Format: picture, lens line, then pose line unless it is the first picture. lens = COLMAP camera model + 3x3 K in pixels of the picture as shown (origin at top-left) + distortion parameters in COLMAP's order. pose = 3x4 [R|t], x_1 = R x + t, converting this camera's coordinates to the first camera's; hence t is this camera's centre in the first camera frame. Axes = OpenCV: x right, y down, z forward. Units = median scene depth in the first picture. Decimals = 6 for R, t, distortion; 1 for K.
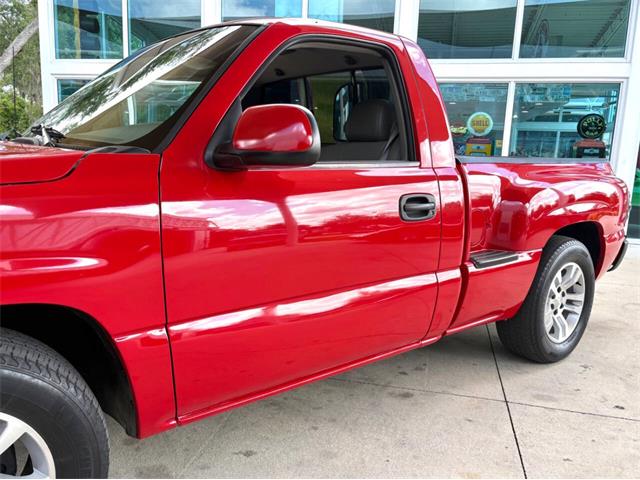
lens RADIAL K [[499.8, 0, 317.6], [0, 499.8, 241.7], [0, 0, 1]] dist [0.015774, -0.000995]
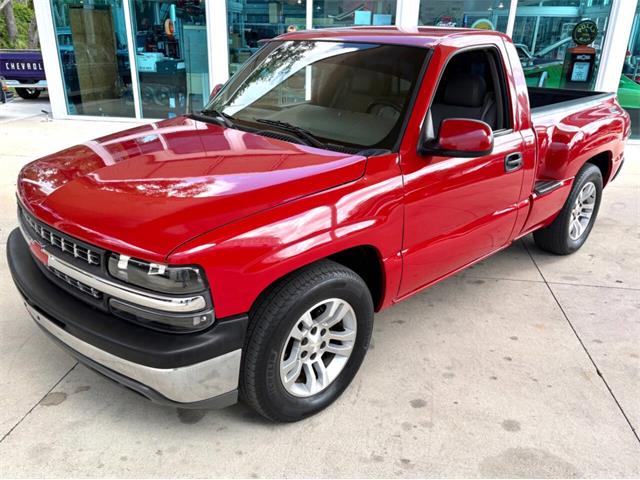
lens RADIAL K [[512.9, 0, 308.0], [0, 512.9, 249.6], [0, 0, 1]] dist [0.010266, 0.001224]
pose [[0.997081, -0.049093, 0.058471, -0.346255], [0.034882, 0.974172, 0.223097, -0.118107], [-0.067914, -0.220406, 0.973041, -0.348381]]
